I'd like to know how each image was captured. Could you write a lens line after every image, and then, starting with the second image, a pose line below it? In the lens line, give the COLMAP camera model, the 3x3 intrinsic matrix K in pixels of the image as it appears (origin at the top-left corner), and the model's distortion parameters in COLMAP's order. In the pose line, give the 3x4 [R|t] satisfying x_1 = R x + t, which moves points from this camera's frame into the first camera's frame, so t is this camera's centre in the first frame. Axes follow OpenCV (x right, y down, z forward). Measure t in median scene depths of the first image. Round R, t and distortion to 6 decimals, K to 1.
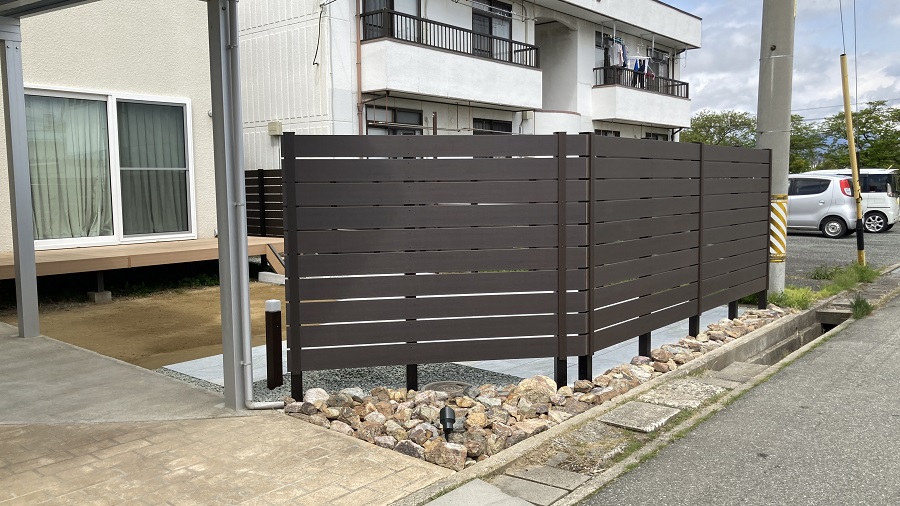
lens RADIAL K [[714.9, 0, 450.0], [0, 714.9, 253.0], [0, 0, 1]] dist [0.001835, -0.000424]
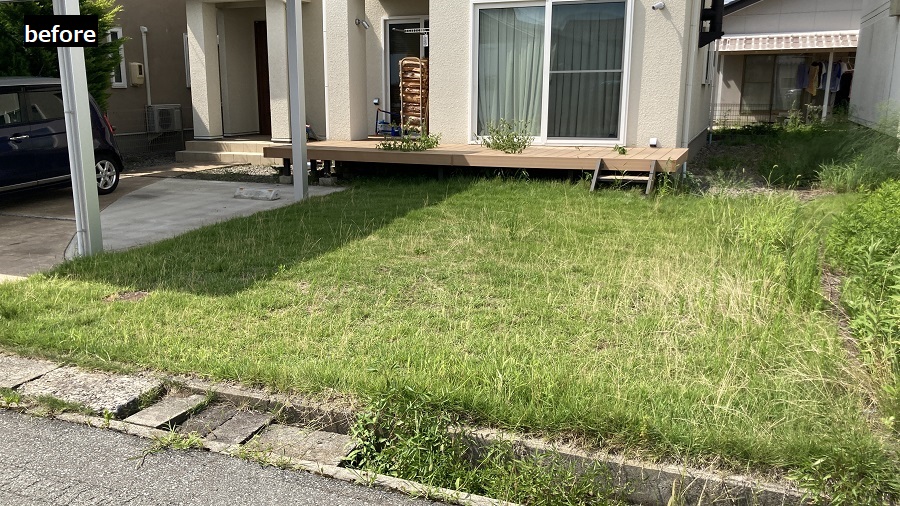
lens RADIAL K [[735.7, 0, 450.0], [0, 735.7, 253.0], [0, 0, 1]] dist [0.002988, -0.008289]
pose [[0.296432, 0.219632, -0.929457, 0.541070], [-0.087158, 0.975358, 0.202682, -0.065462], [0.951069, 0.020929, 0.308270, 0.536118]]
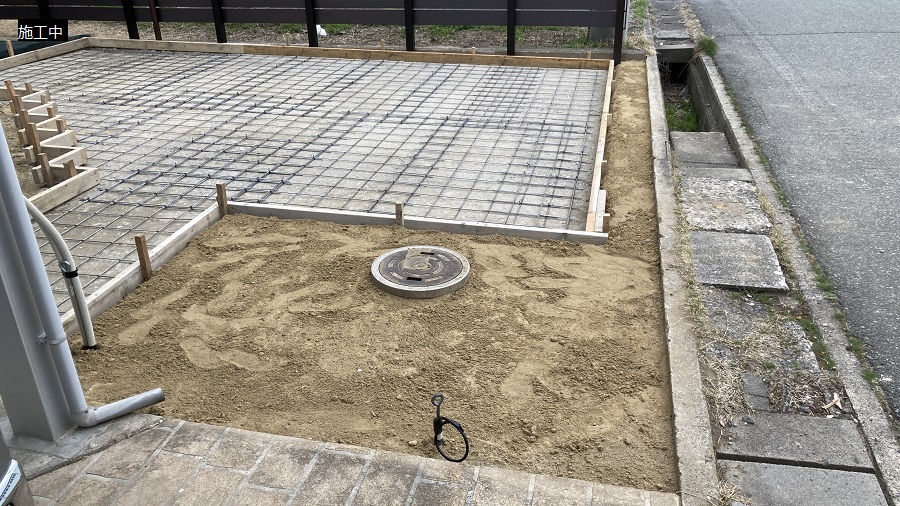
lens RADIAL K [[735.7, 0, 450.0], [0, 735.7, 253.0], [0, 0, 1]] dist [0.002988, -0.008289]
pose [[0.894858, -0.203577, 0.397222, -0.101636], [0.057430, 0.935049, 0.349837, -0.012734], [-0.442641, -0.290242, 0.848427, 0.232576]]
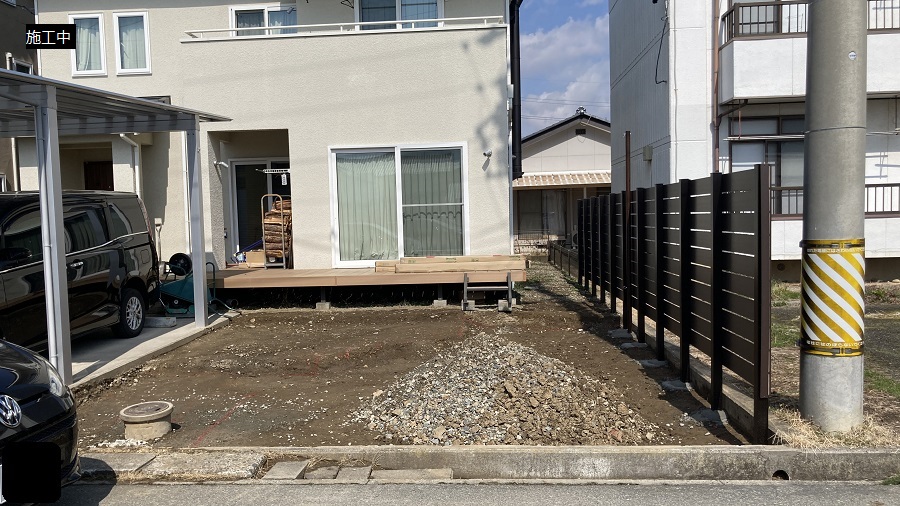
lens RADIAL K [[728.6, 0, 446.8], [0, 728.6, 272.5], [0, 0, 1]] dist [-0.003789, 0.001755]
pose [[0.585375, 0.055551, -0.808857, 0.594284], [-0.054733, 0.998082, 0.028936, -0.043972], [0.808913, 0.027332, 0.587293, 0.330653]]
